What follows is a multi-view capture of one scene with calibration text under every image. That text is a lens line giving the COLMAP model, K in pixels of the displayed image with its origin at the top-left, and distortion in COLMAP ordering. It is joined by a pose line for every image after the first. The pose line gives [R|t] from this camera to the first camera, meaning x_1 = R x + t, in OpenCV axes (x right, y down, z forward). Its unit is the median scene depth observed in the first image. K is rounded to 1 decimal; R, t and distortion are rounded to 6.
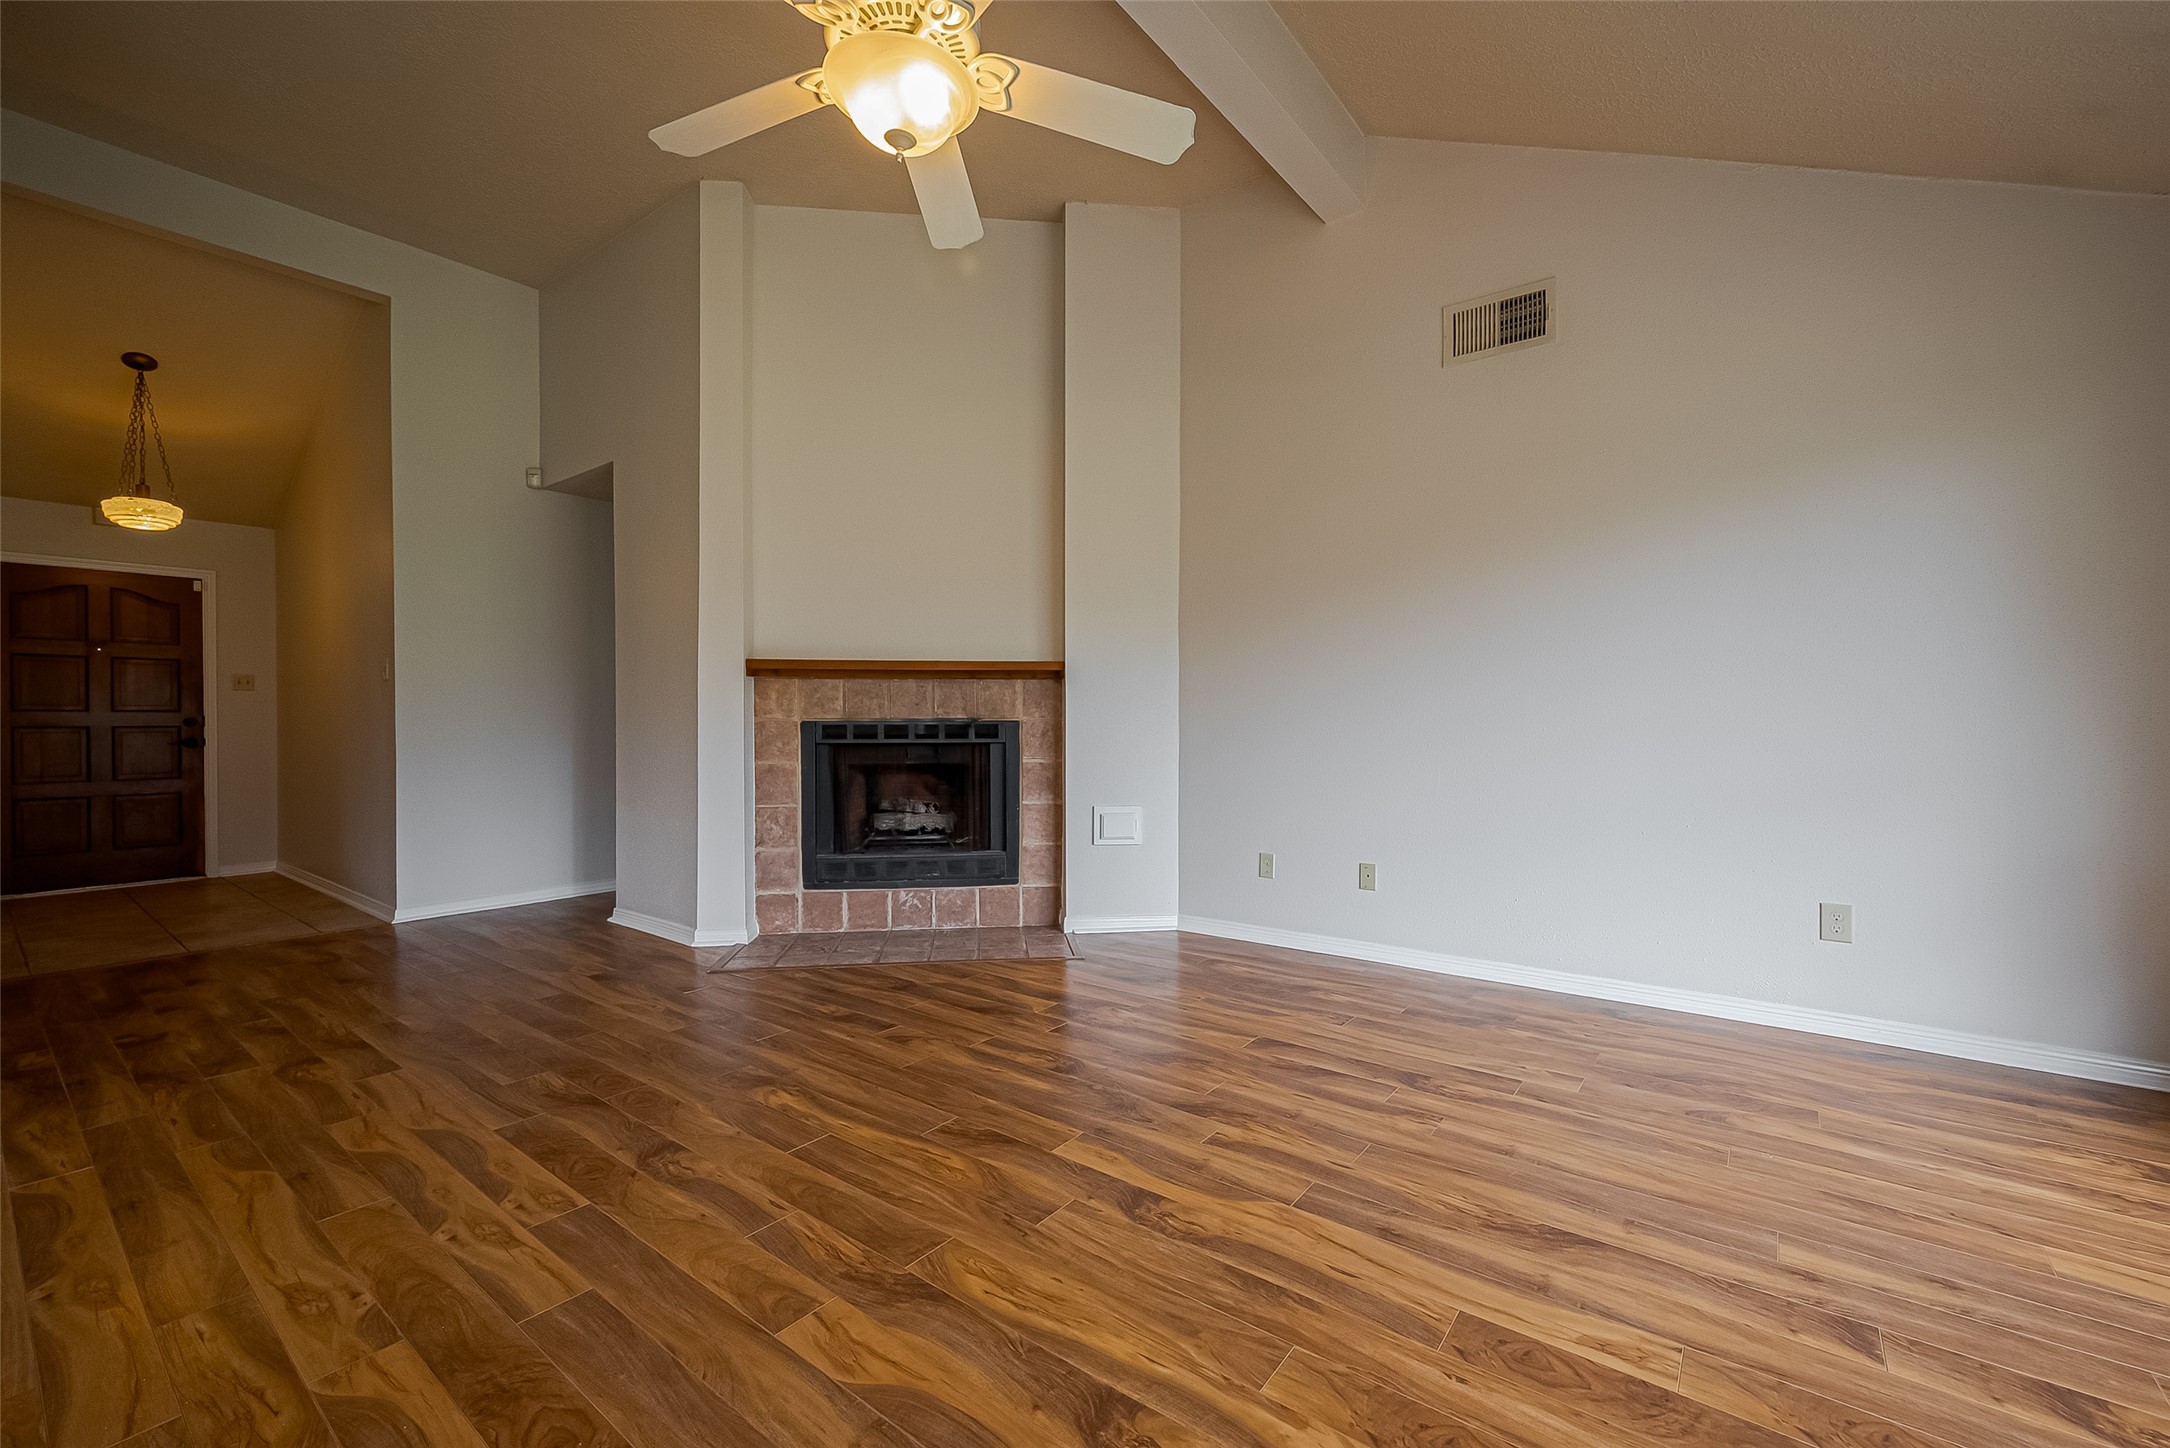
lens RADIAL K [[877.5, 0, 1118.6], [0, 877.5, 730.1], [0, 0, 1]] dist [0.005802, 0.000136]
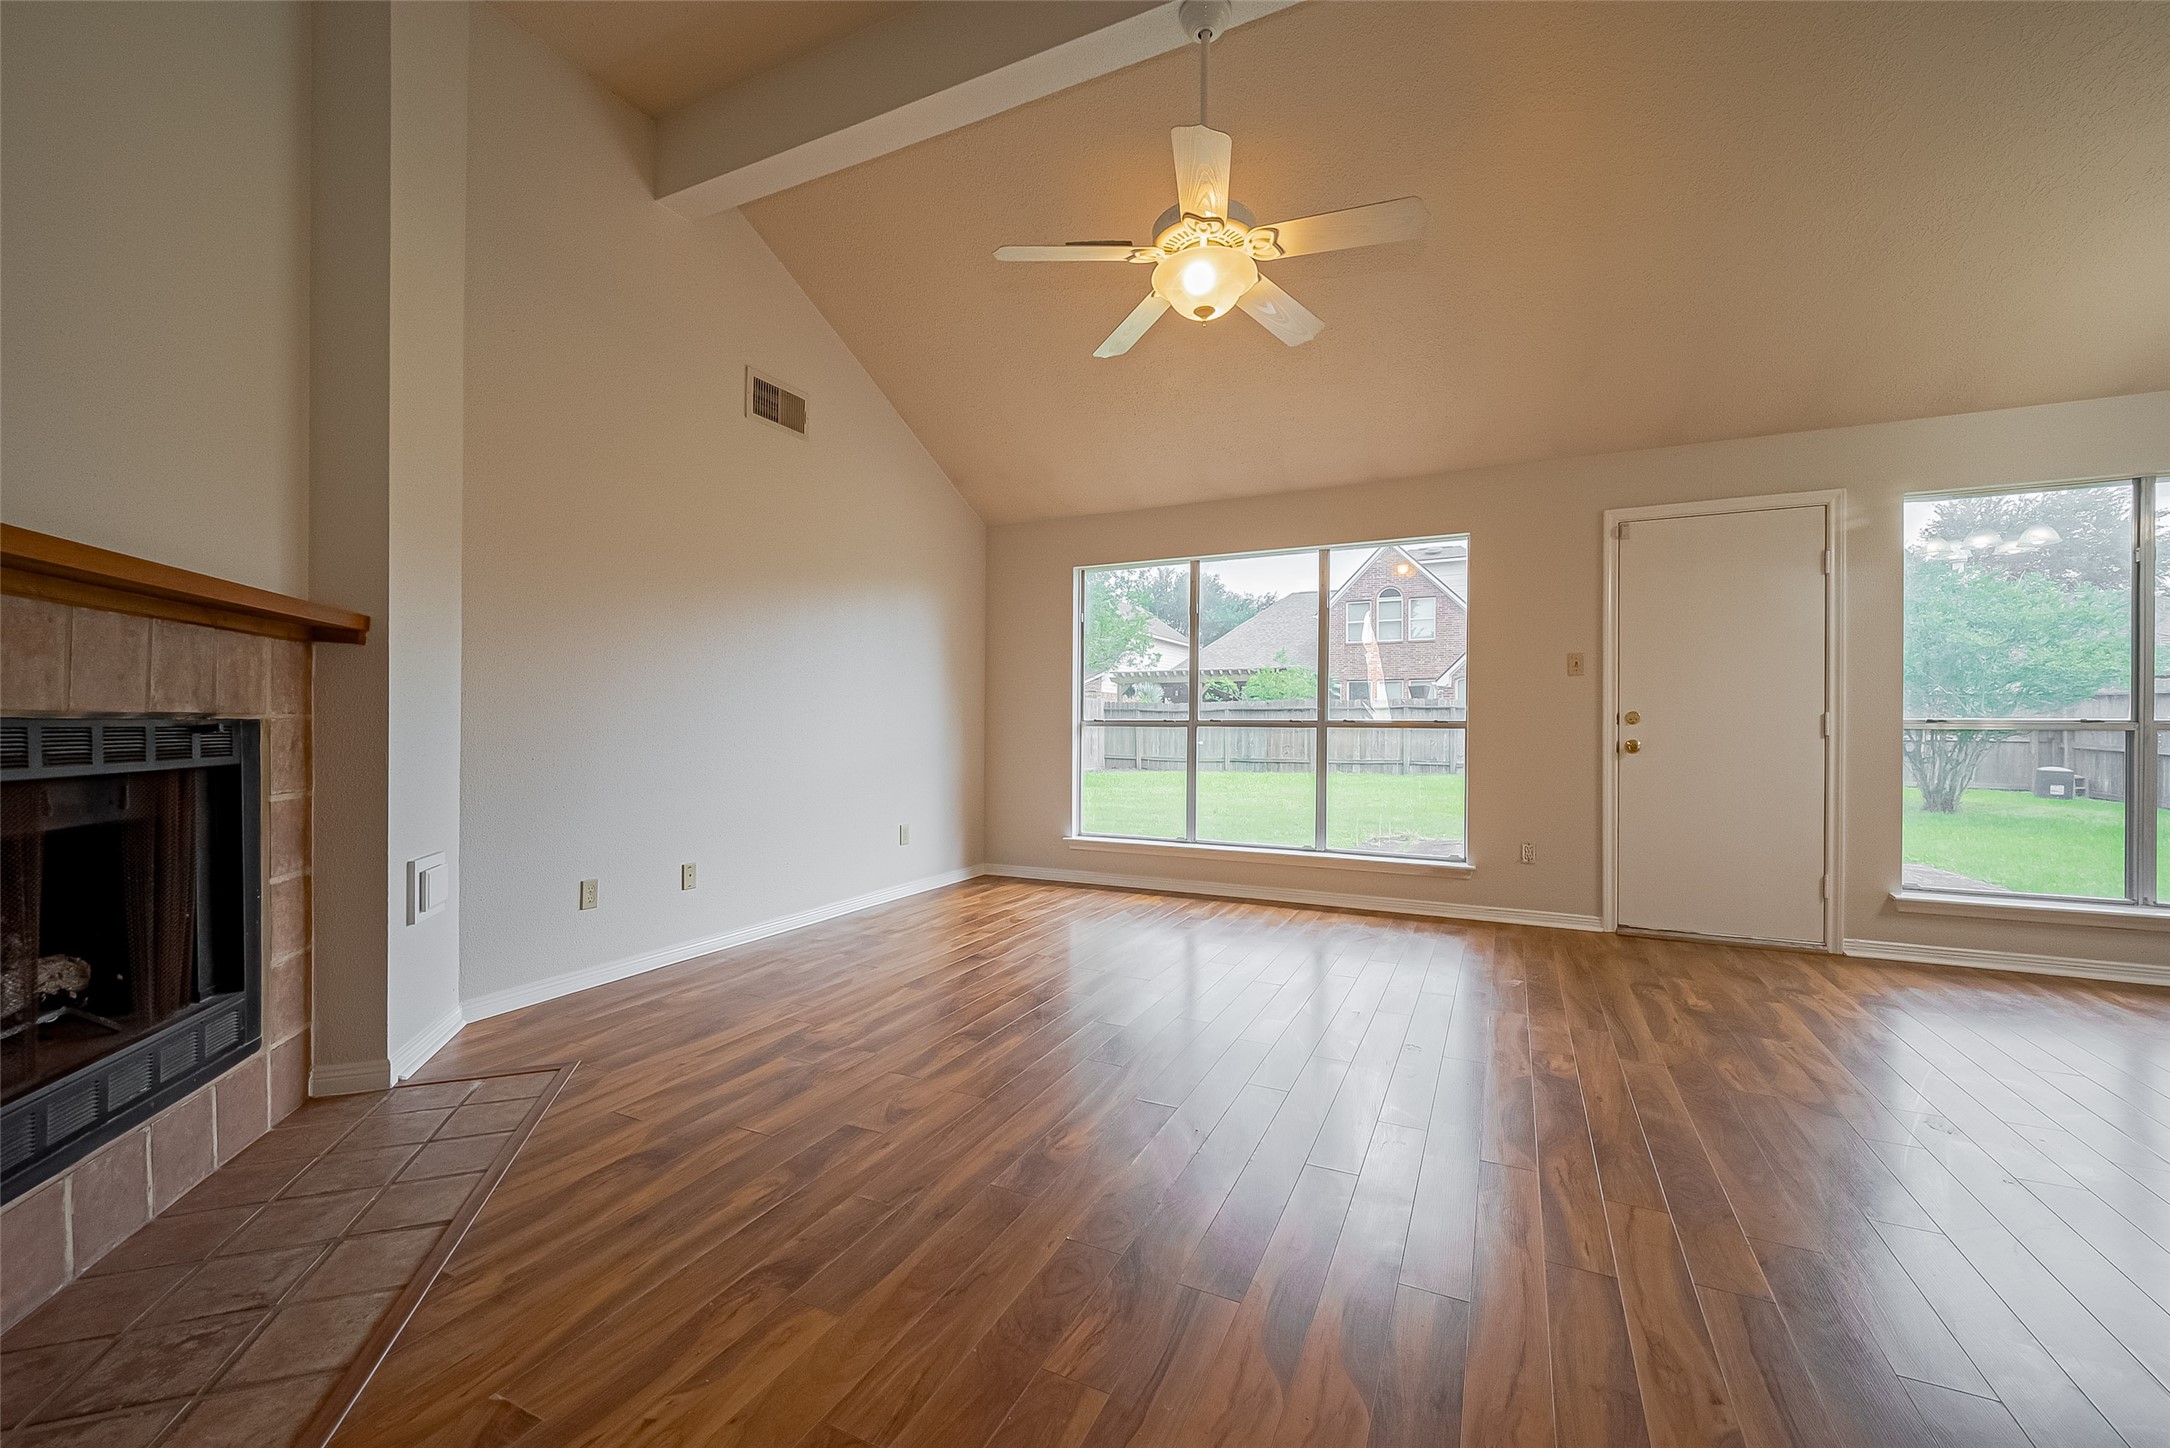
lens RADIAL K [[877.5, 0, 1095.3], [0, 877.5, 724.6], [0, 0, 1]] dist [0.005802, 0.000136]
pose [[-0.200228, 0.005277, 0.979735, -1.061917], [0.008469, 0.999957, -0.003655, -0.003036], [-0.979713, 0.007566, -0.200264, 0.965484]]
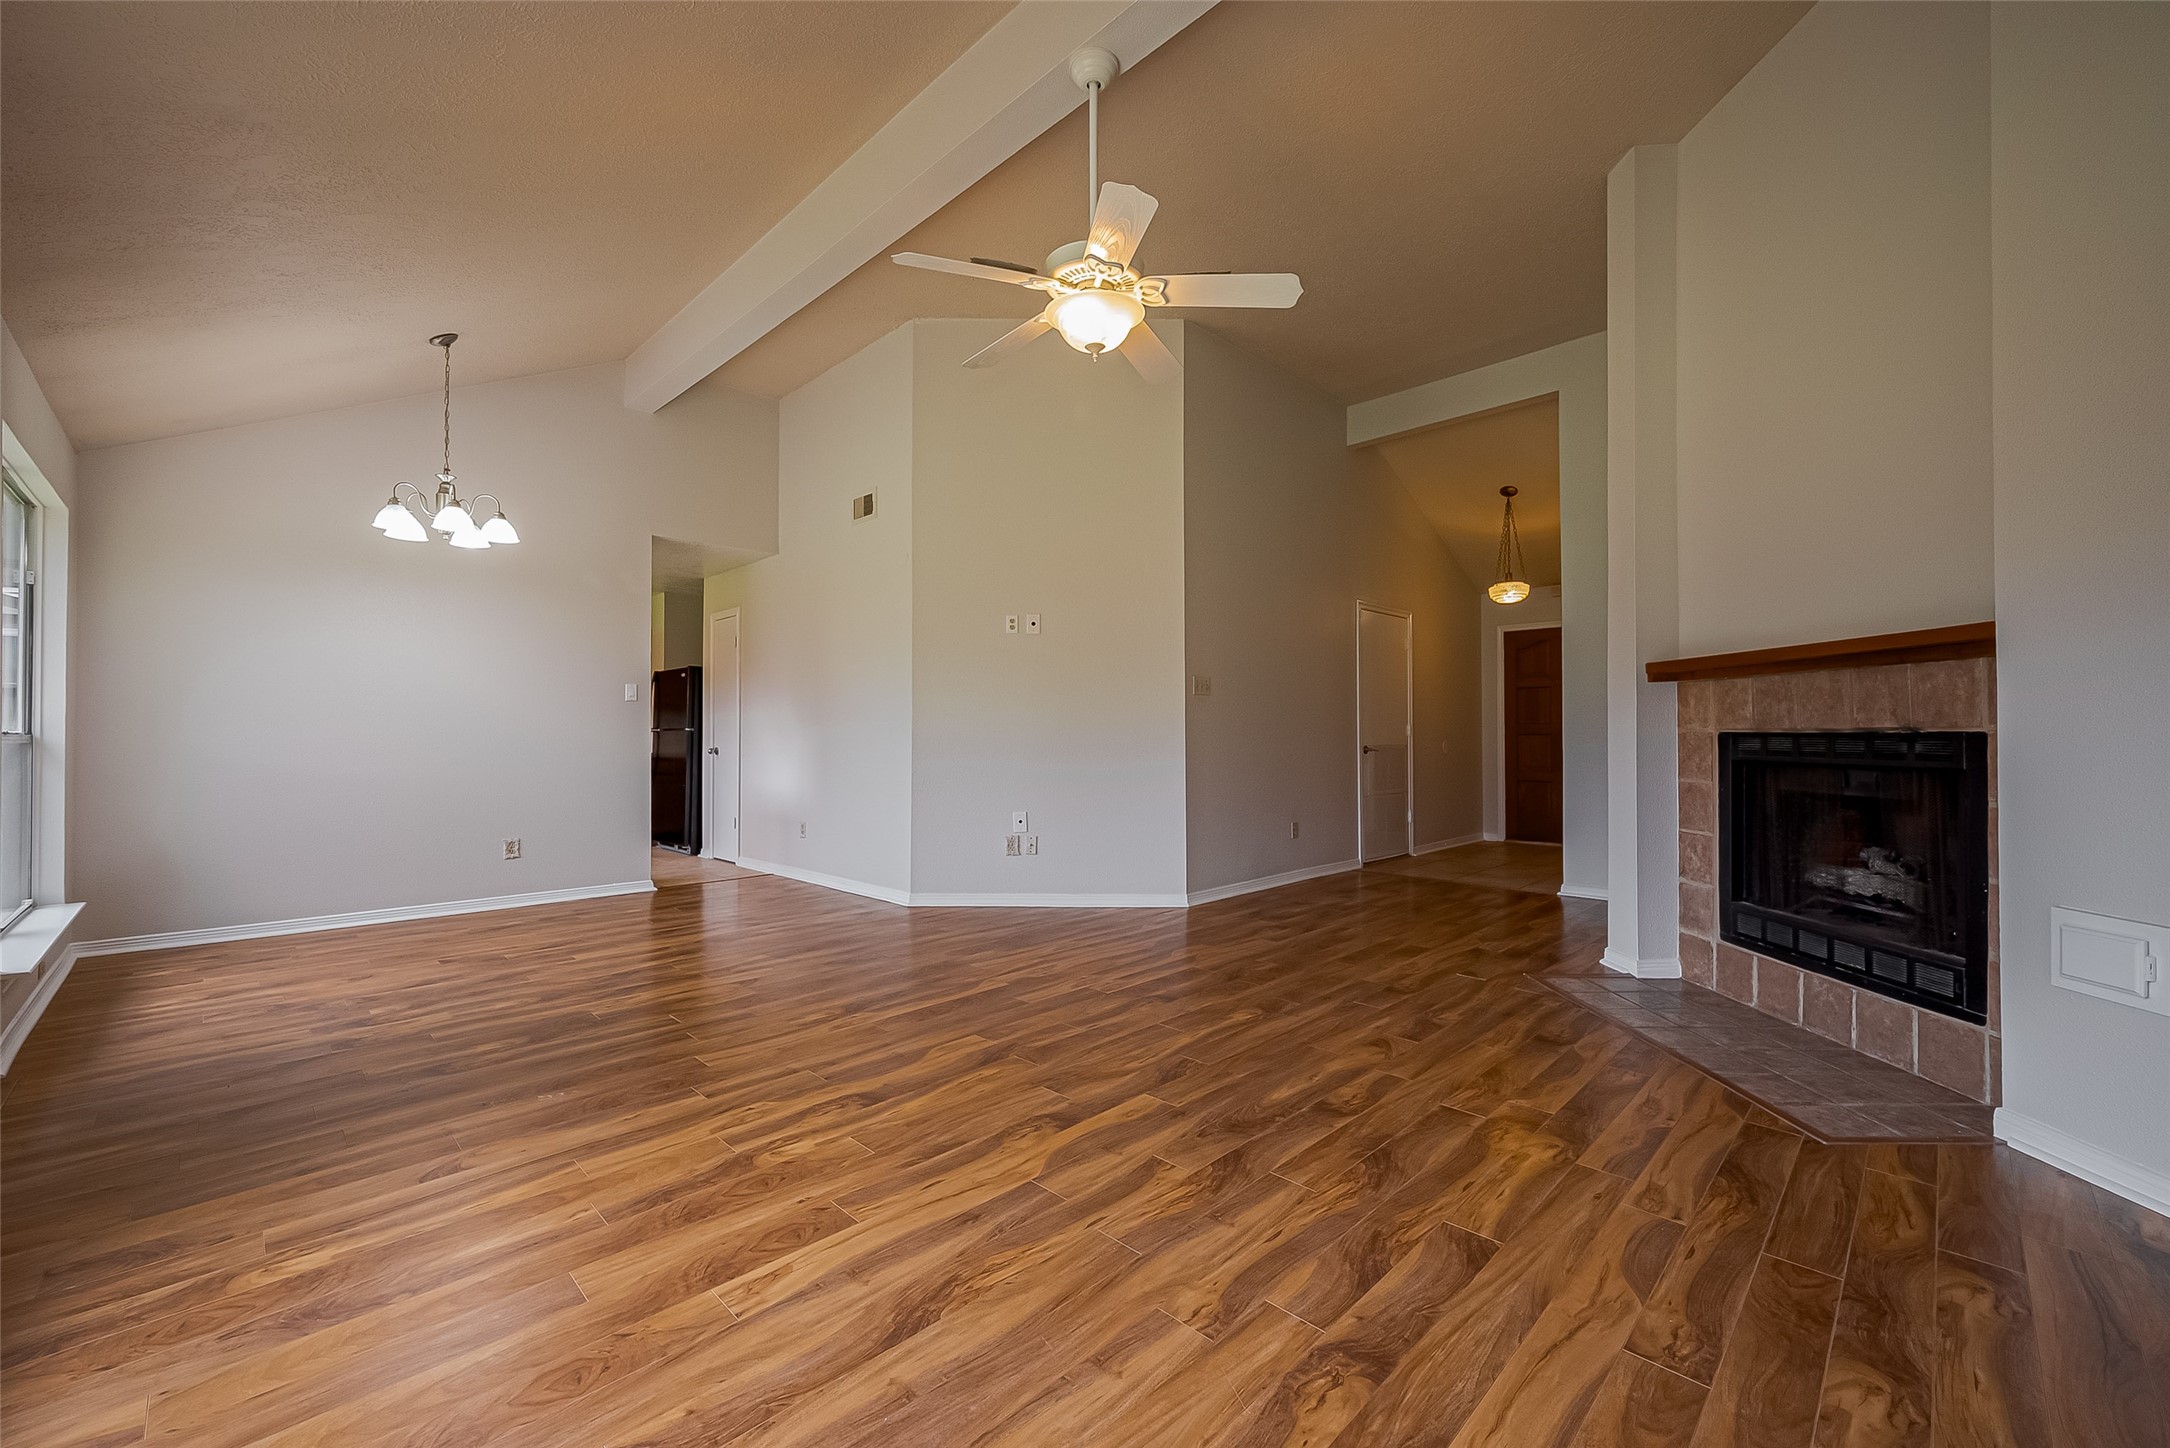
lens RADIAL K [[877.5, 0, 1041.5], [0, 877.5, 733.6], [0, 0, 1]] dist [0.005802, 0.000136]
pose [[-0.177857, 0.001724, -0.984055, 0.819317], [-0.006651, 0.999974, 0.002954, -0.010499], [0.984034, 0.007070, -0.177841, 0.778930]]
